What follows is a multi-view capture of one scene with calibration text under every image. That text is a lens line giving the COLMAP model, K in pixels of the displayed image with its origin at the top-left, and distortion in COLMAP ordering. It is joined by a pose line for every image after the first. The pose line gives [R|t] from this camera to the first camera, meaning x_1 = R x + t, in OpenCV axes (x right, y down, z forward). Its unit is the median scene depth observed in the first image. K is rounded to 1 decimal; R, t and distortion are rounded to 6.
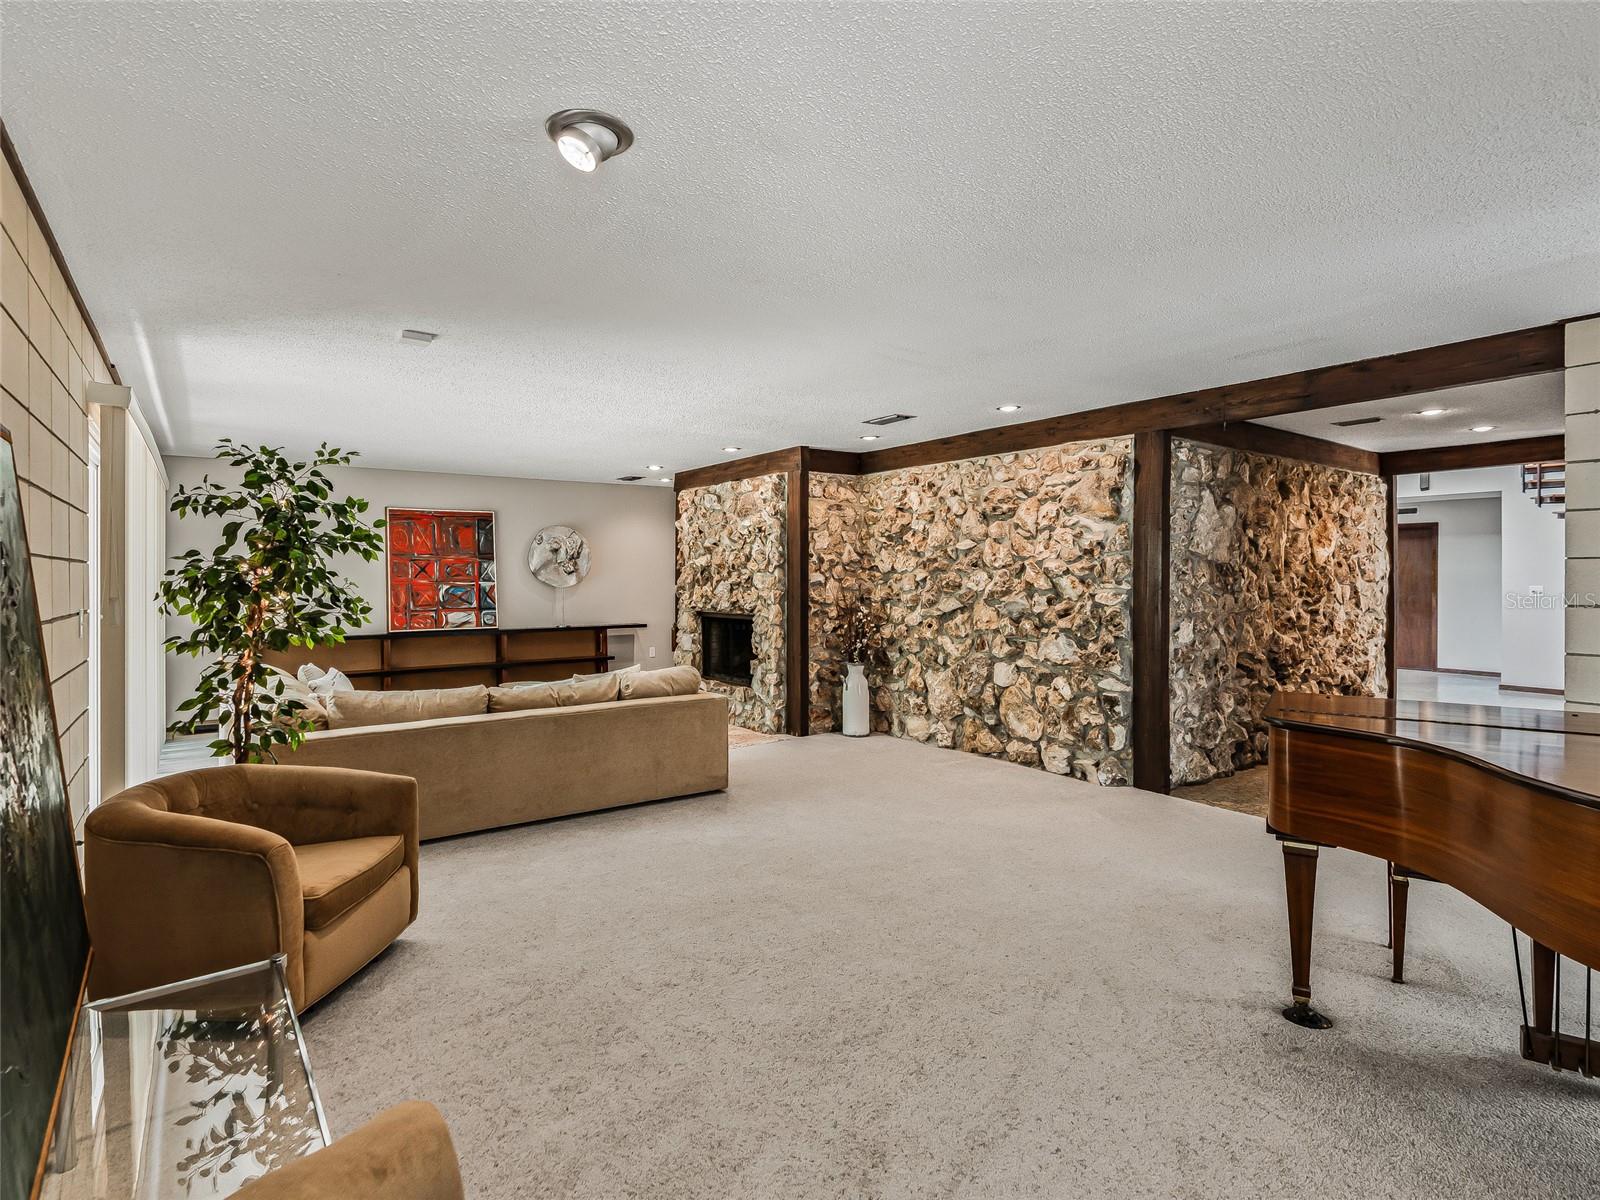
lens RADIAL K [[815.5, 0, 794.8], [0, 815.5, 588.0], [0, 0, 1]] dist [-0.018506, 0.004563]
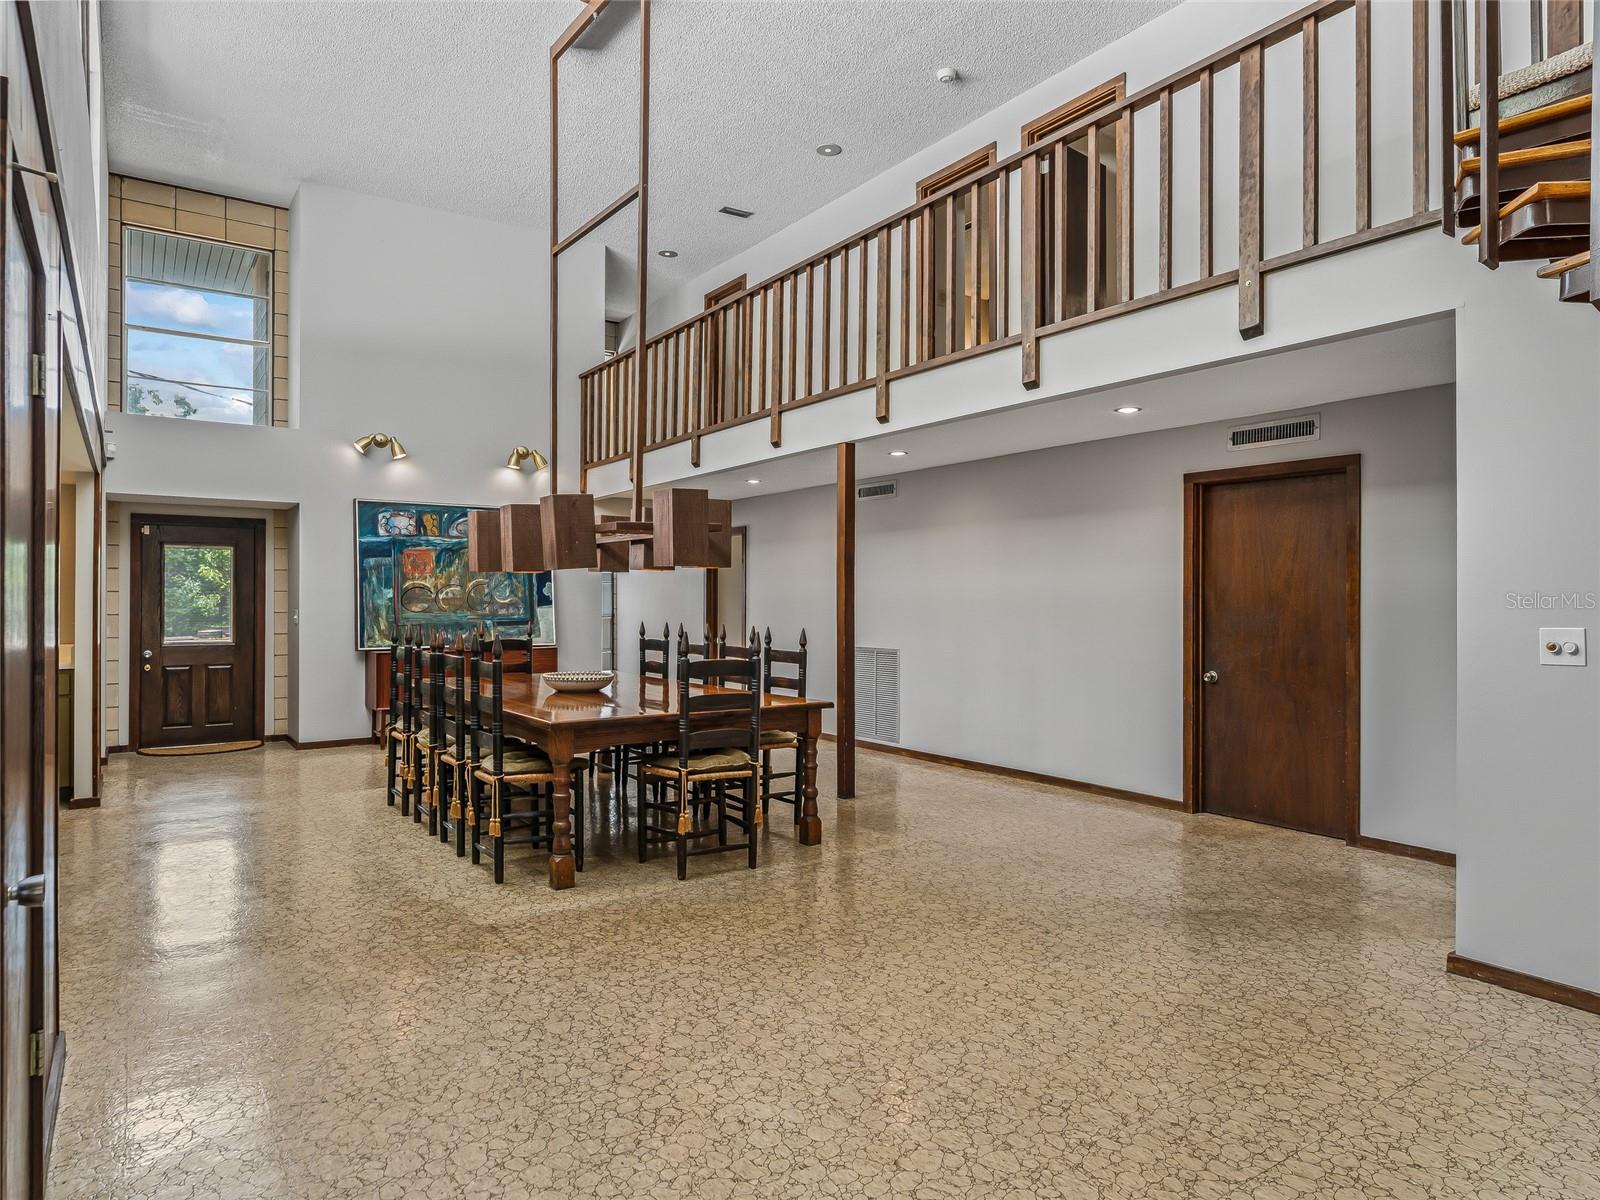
lens RADIAL K [[965.3, 0, 803.4], [0, 965.3, 594.1], [0, 0, 1]] dist [-0.009737, 0.007190]
pose [[0.999692, 0.004156, -0.024449, 0.544539], [-0.004473, 0.999907, -0.012910, -0.007223], [0.024393, 0.013015, 0.999618, 0.538032]]
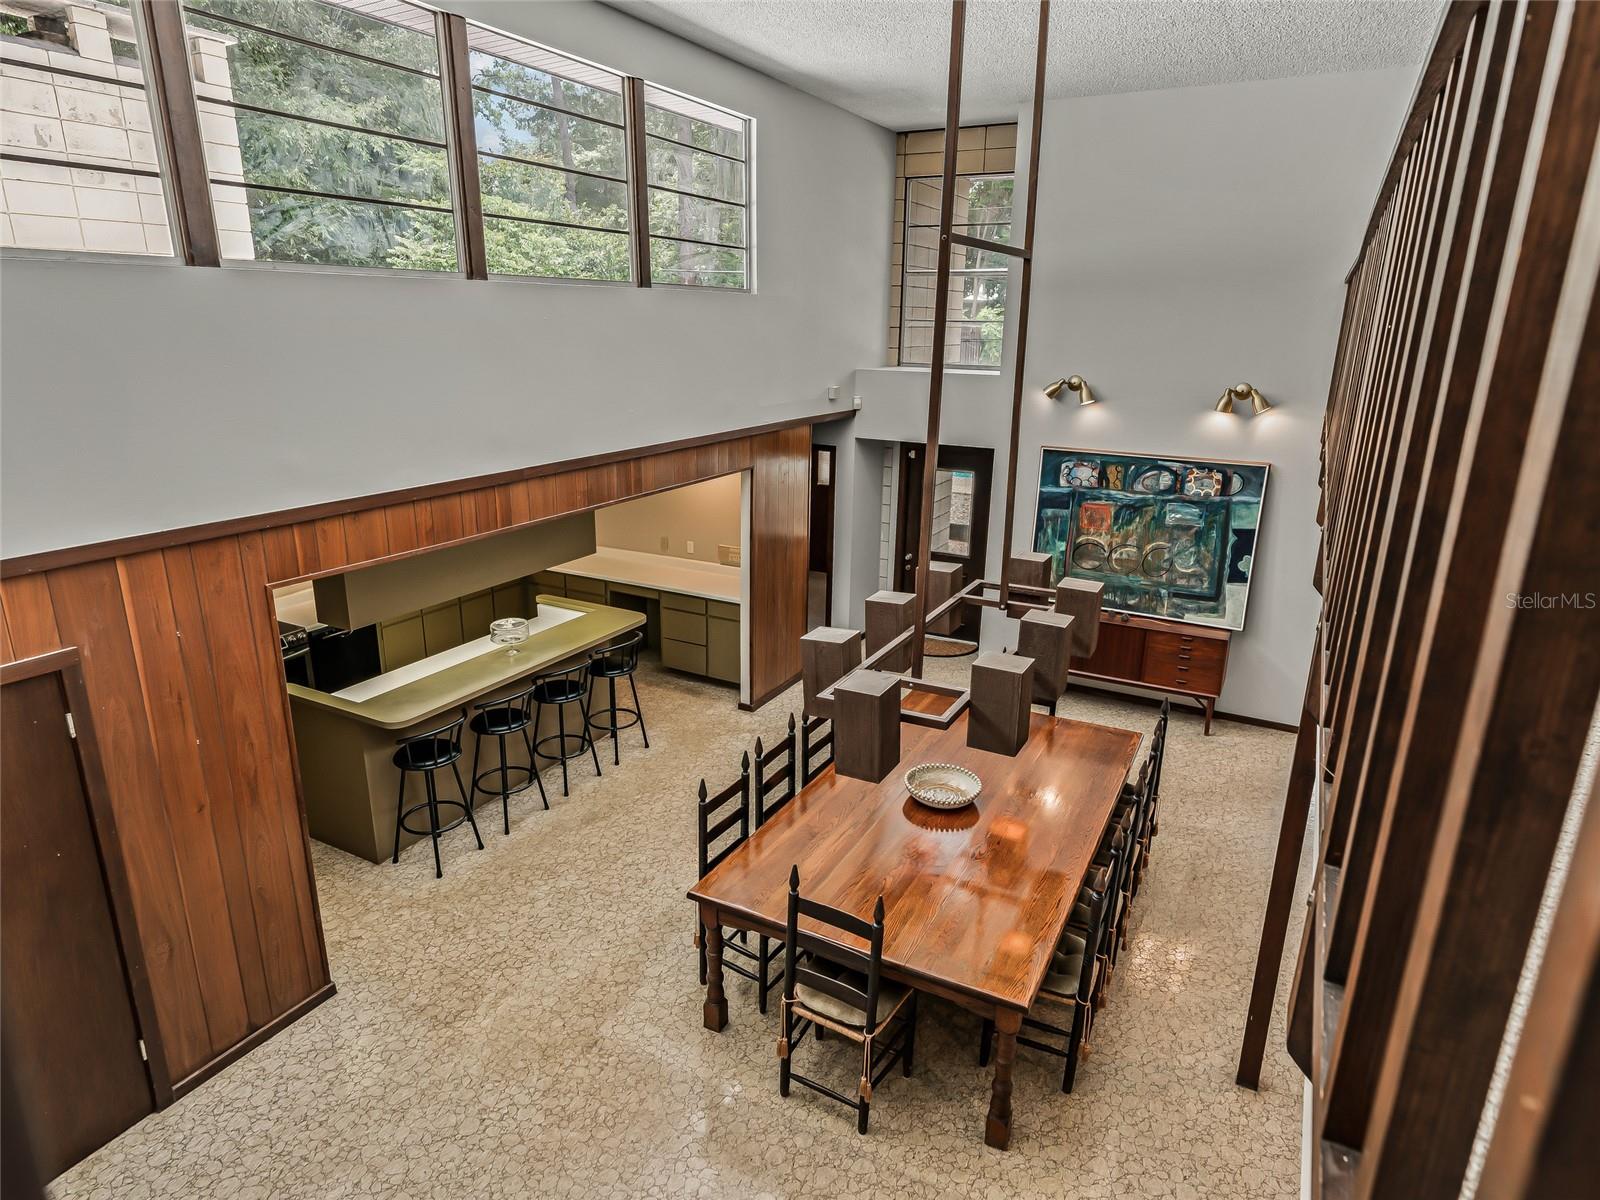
lens RADIAL K [[936.5, 0, 801.8], [0, 936.5, 608.1], [0, 0, 1]] dist [-0.001635, -0.000332]
pose [[0.435864, 0.276672, -0.856432, 0.750627], [-0.025951, 0.955045, 0.295322, -0.185443], [0.899638, -0.106495, 0.423450, 0.810373]]
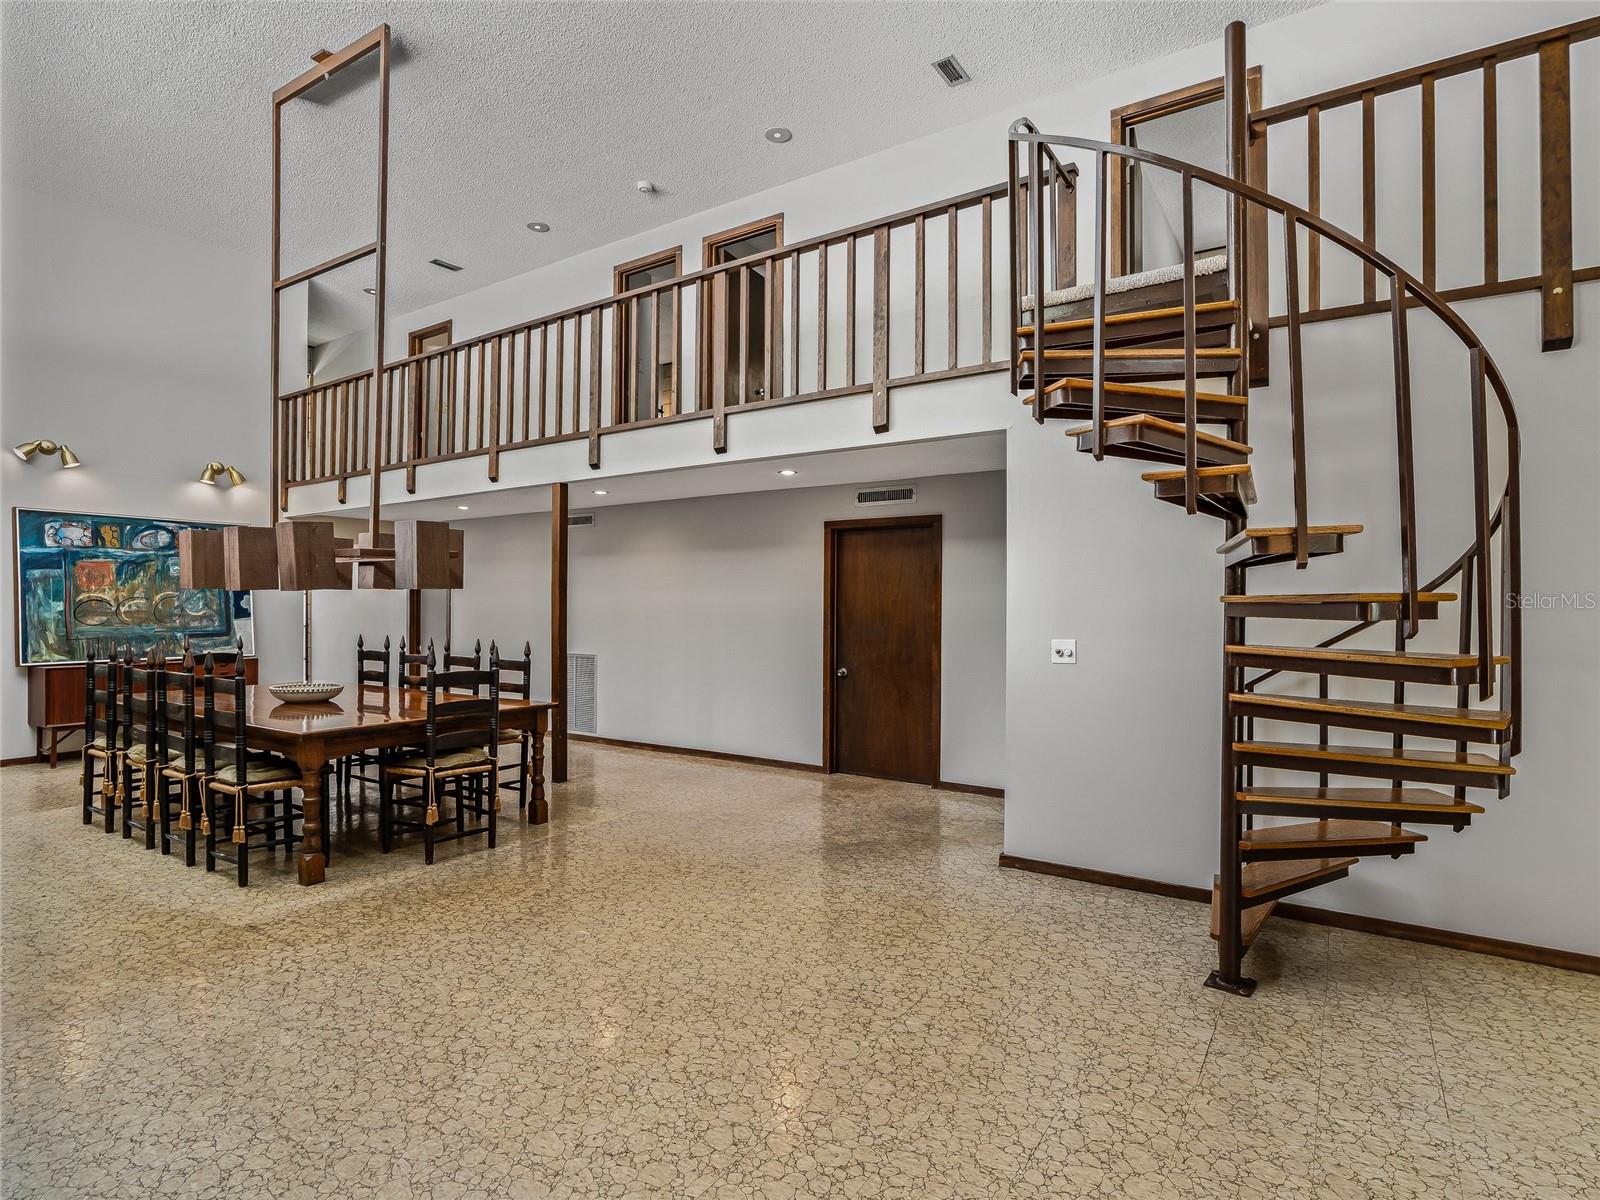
lens RADIAL K [[815.5, 0, 800.7], [0, 815.5, 606.3], [0, 0, 1]] dist [-0.018506, 0.004563]
pose [[0.937386, 0.007078, 0.348220, 0.515003], [-0.004436, 0.999955, -0.008383, -0.013677], [-0.348263, 0.006313, 0.937376, 0.515167]]
